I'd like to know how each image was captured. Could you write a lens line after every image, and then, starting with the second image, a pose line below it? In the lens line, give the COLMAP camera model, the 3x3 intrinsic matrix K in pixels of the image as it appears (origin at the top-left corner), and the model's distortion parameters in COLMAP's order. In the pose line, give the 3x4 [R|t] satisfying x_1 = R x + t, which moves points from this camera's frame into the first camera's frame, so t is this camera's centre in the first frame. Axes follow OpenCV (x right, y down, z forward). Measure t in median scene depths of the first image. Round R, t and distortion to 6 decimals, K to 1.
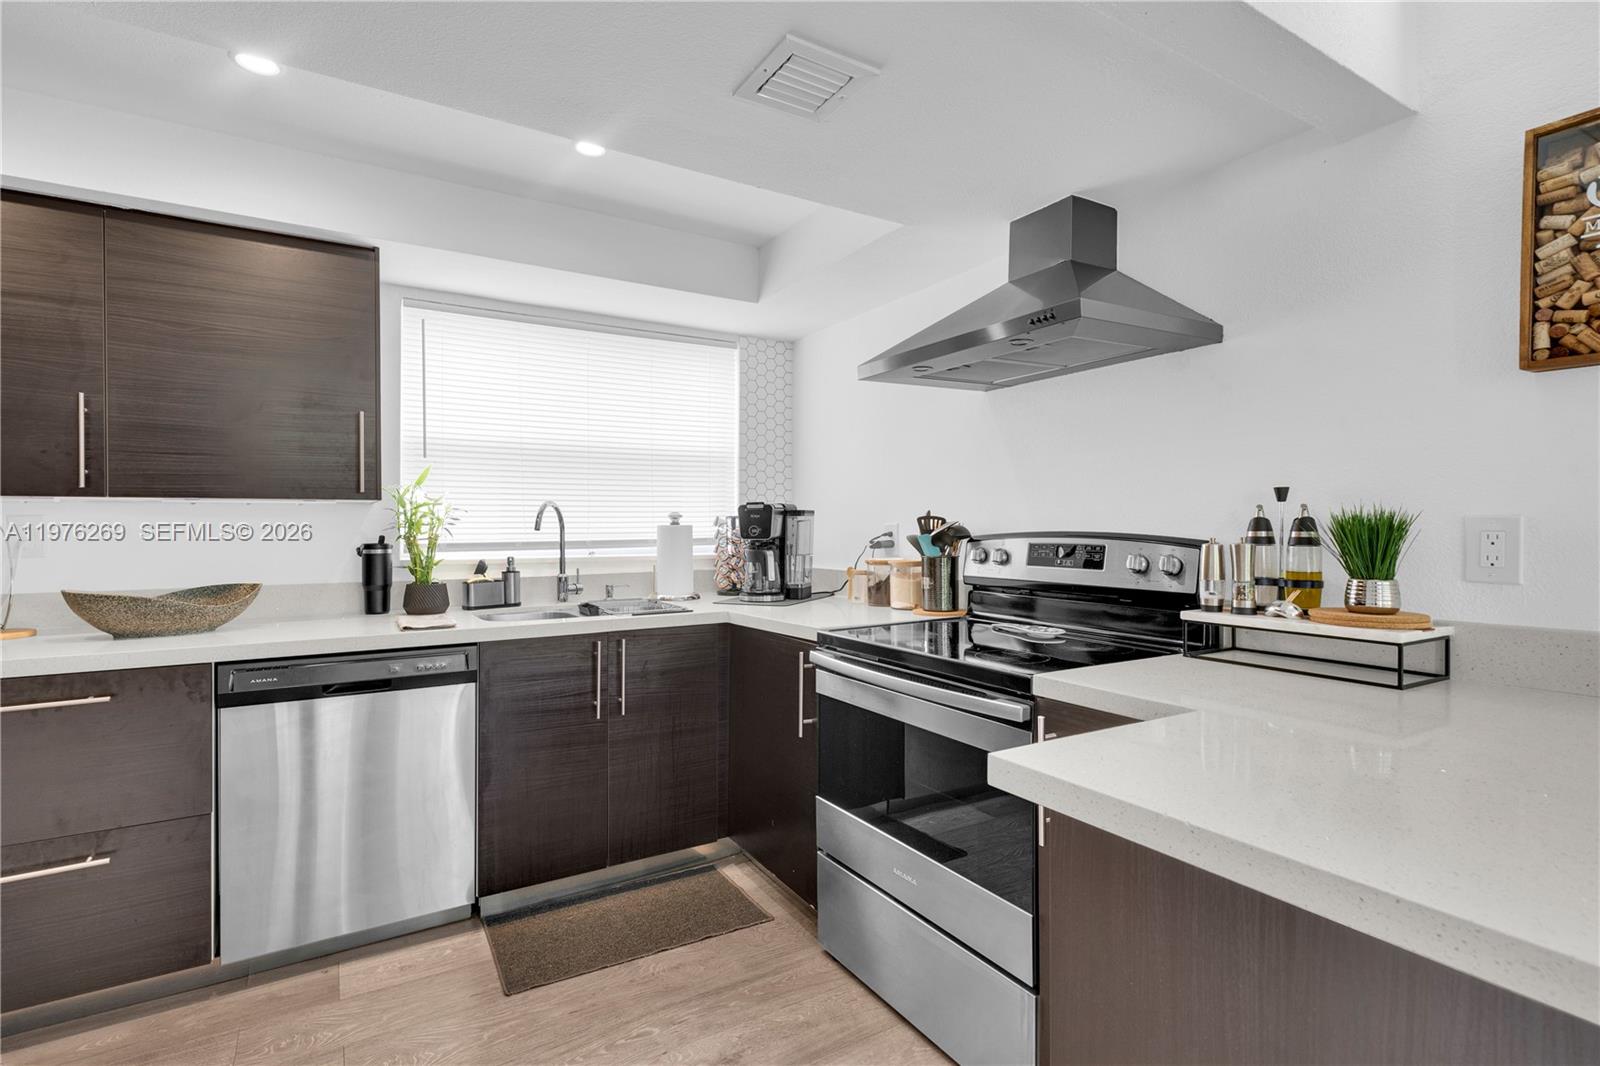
lens RADIAL K [[738.9, 0, 801.4], [0, 738.9, 528.1], [0, 0, 1]] dist [-0.000910, -0.000335]
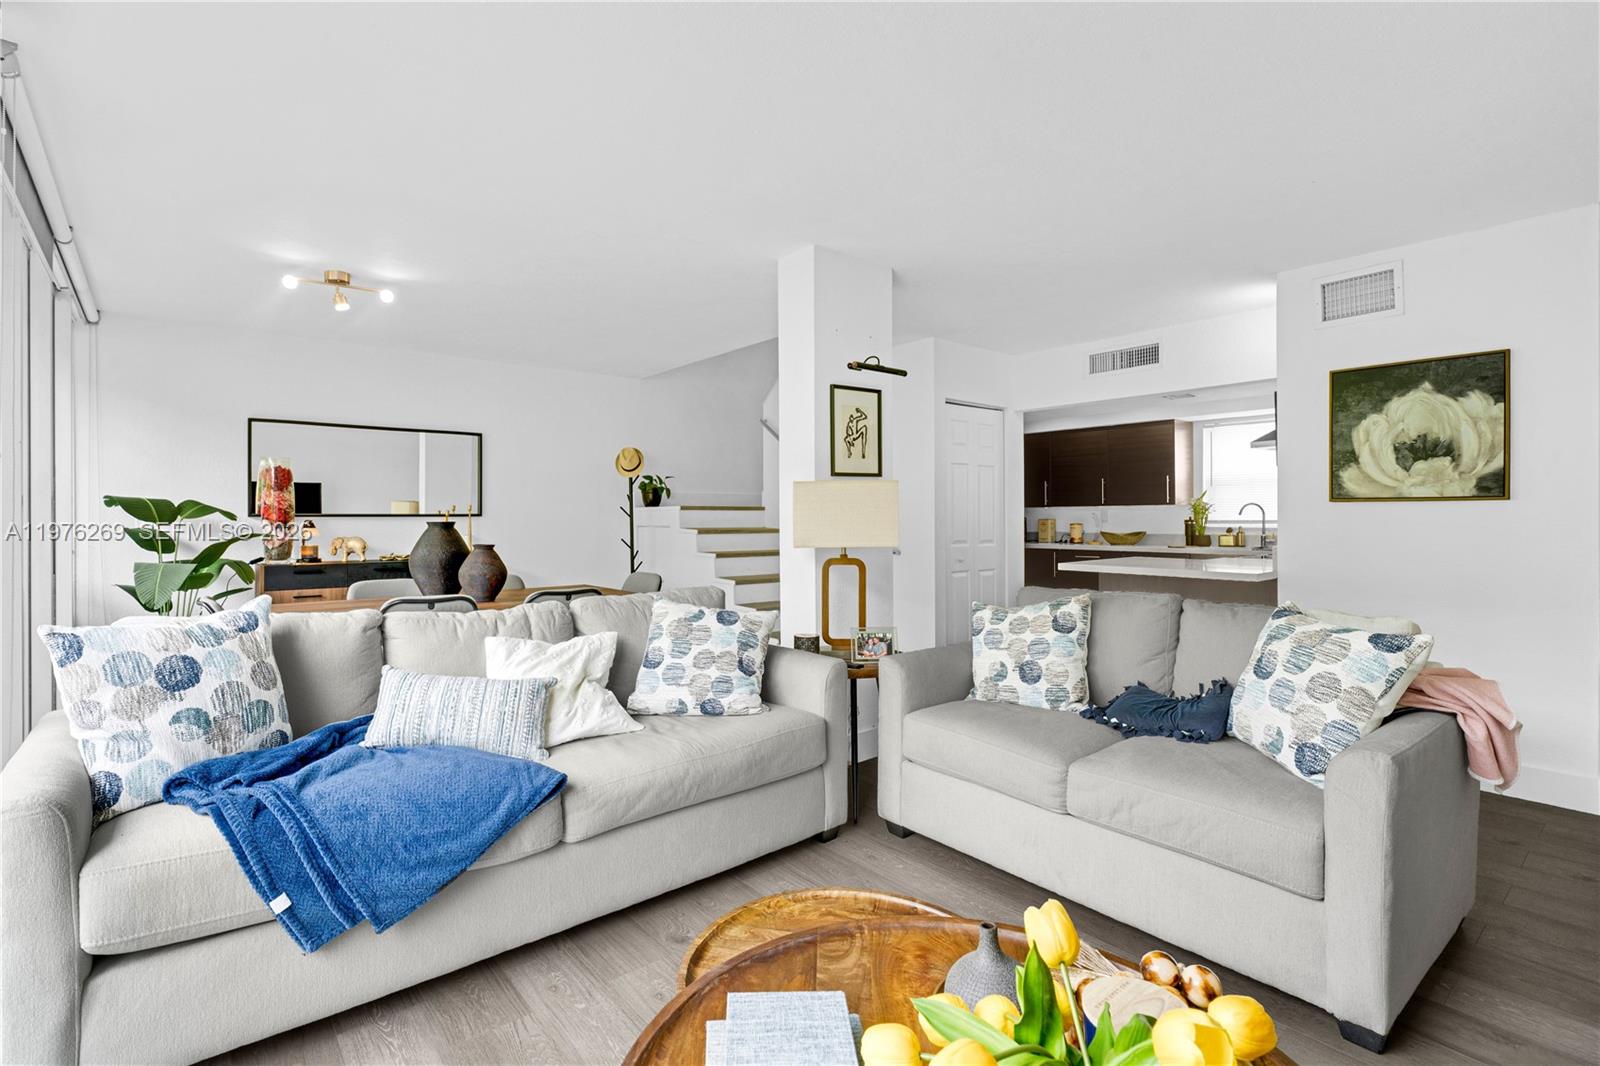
lens RADIAL K [[733.9, 0, 780.3], [0, 733.9, 515.0], [0, 0, 1]] dist [0.001220, 0.000015]
pose [[0.121287, 0.001344, -0.992617, 1.922015], [0.000884, 0.999999, 0.001462, -0.002448], [0.992617, -0.001055, 0.121286, -0.820344]]
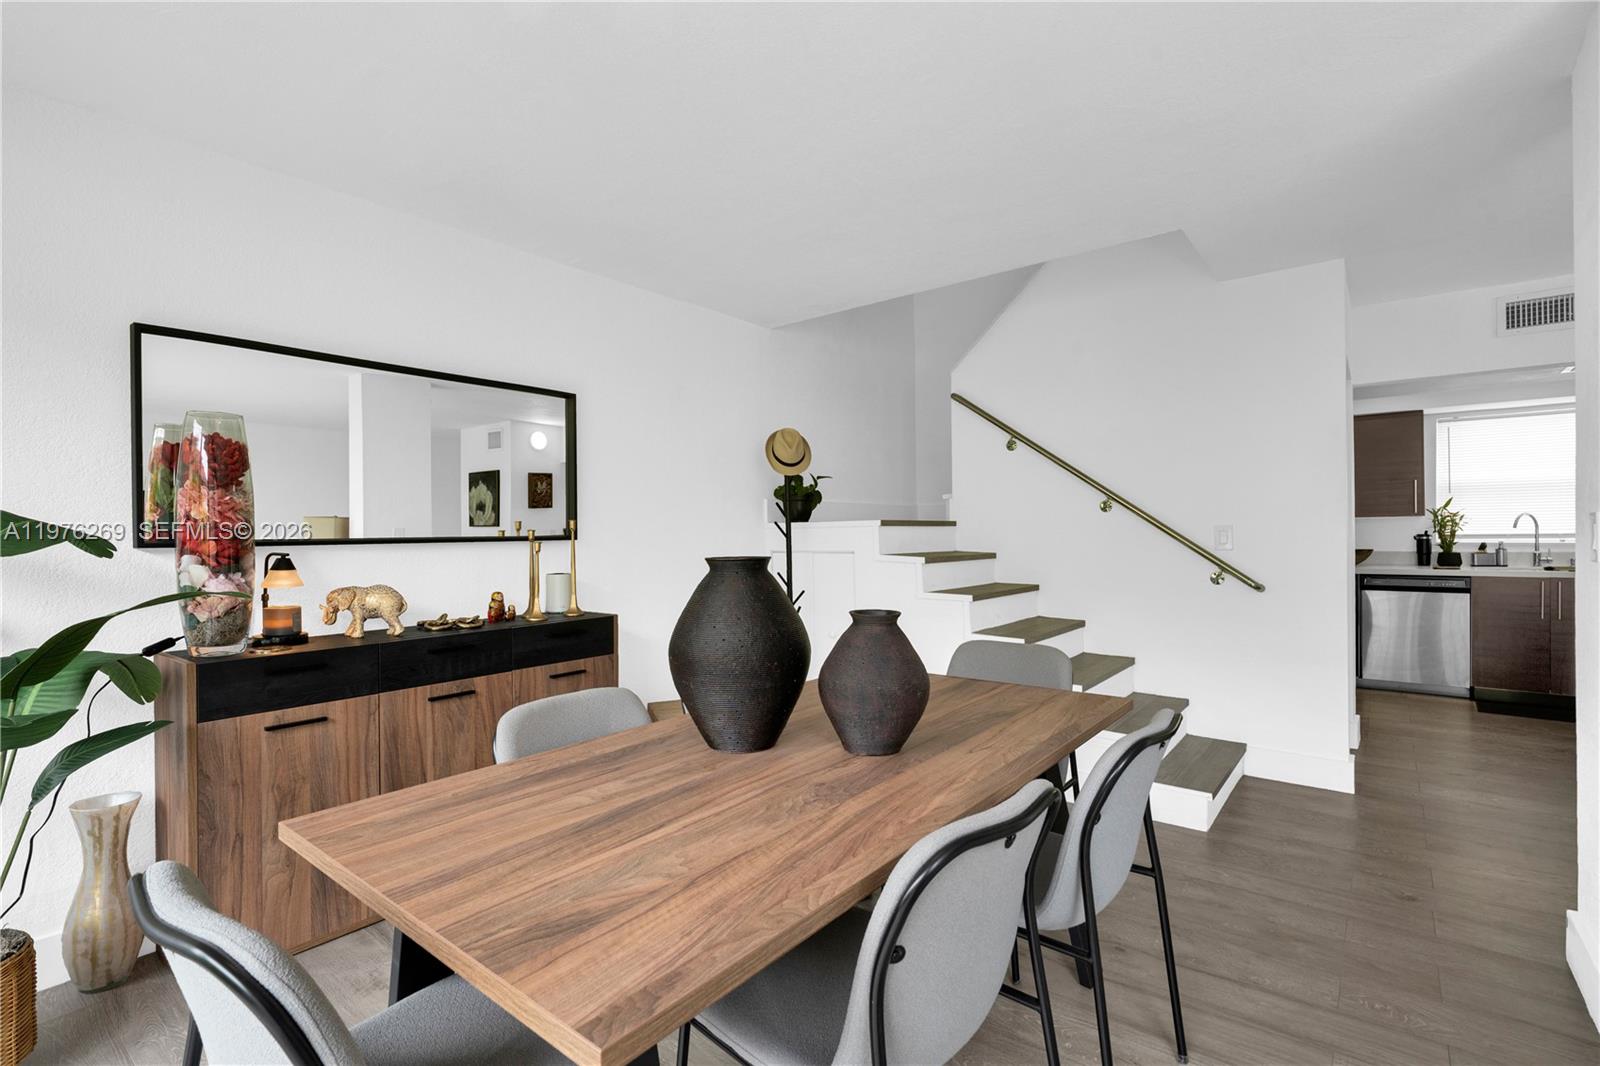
lens RADIAL K [[738.9, 0, 801.4], [0, 738.9, 528.1], [0, 0, 1]] dist [-0.000910, -0.000335]
pose [[0.326540, -0.002605, -0.945180, 0.922041], [0.008112, 0.999967, 0.000046, -0.012653], [0.945149, -0.007682, 0.326551, -1.508974]]
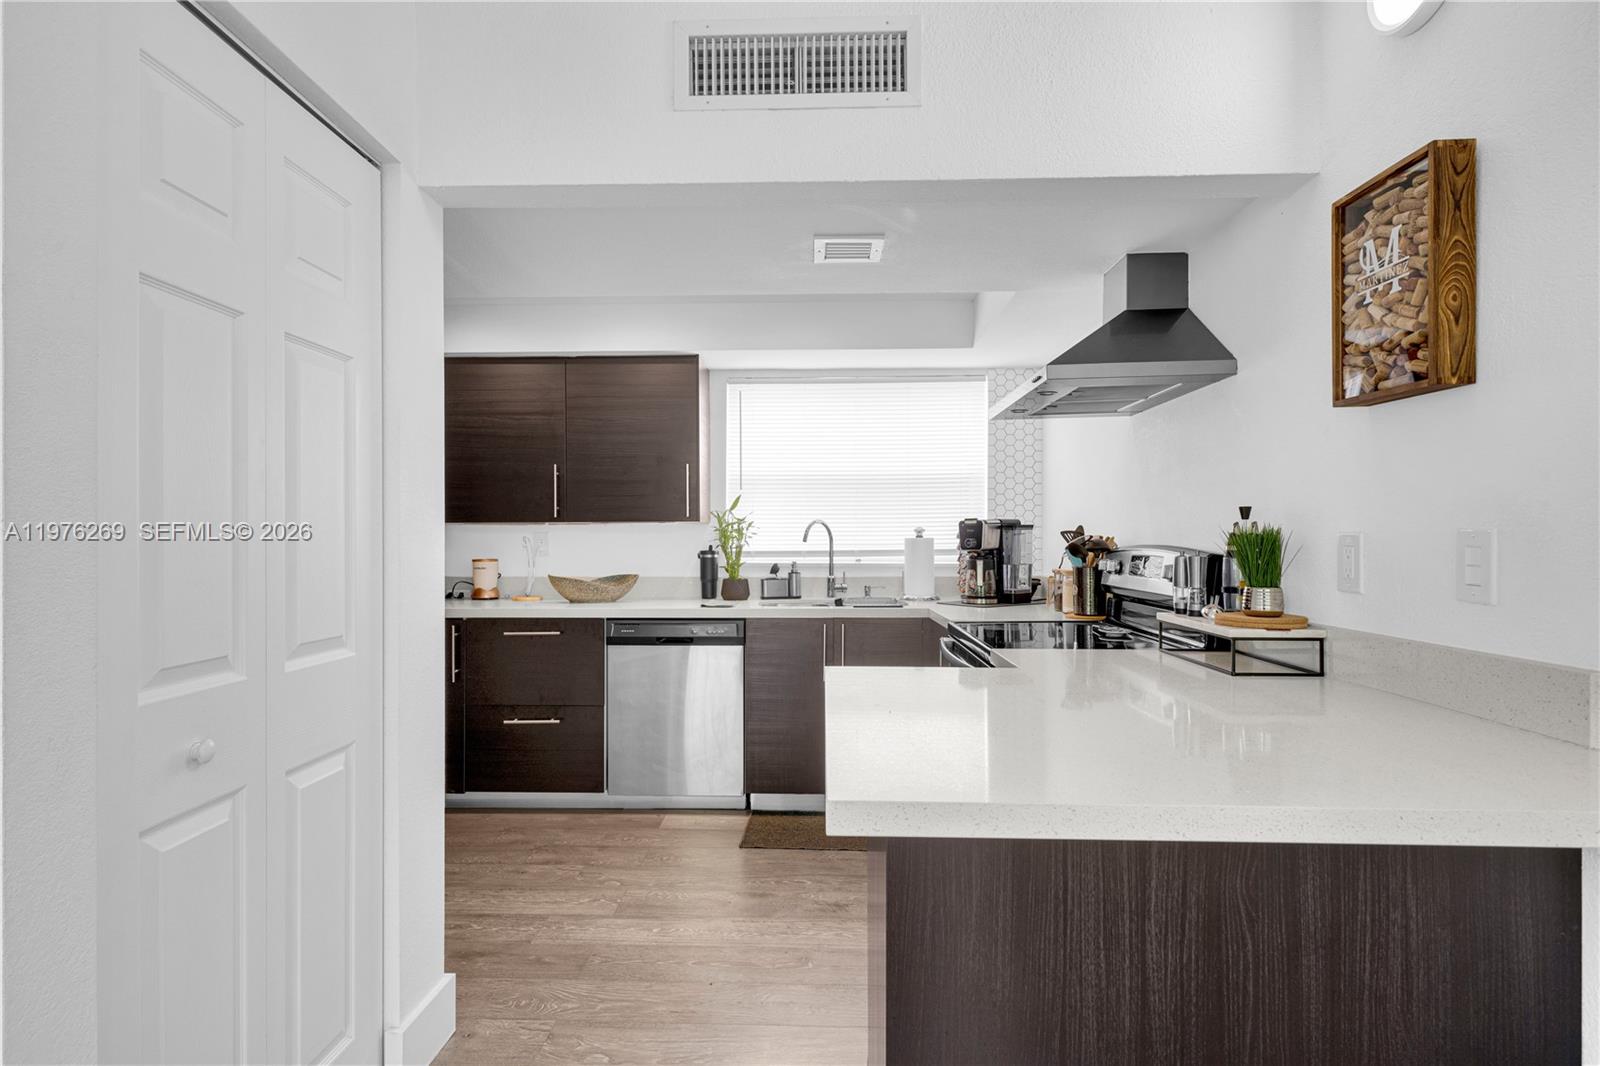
lens RADIAL K [[833.6, 0, 800.0], [0, 833.6, 533.0], [0, 0, 1]] dist [-0.000747, 0.000075]
pose [[0.833717, -0.002114, -0.552187, 0.487120], [-0.001711, 0.999978, -0.006412, -0.003470], [0.552189, 0.006291, 0.833695, -0.274572]]
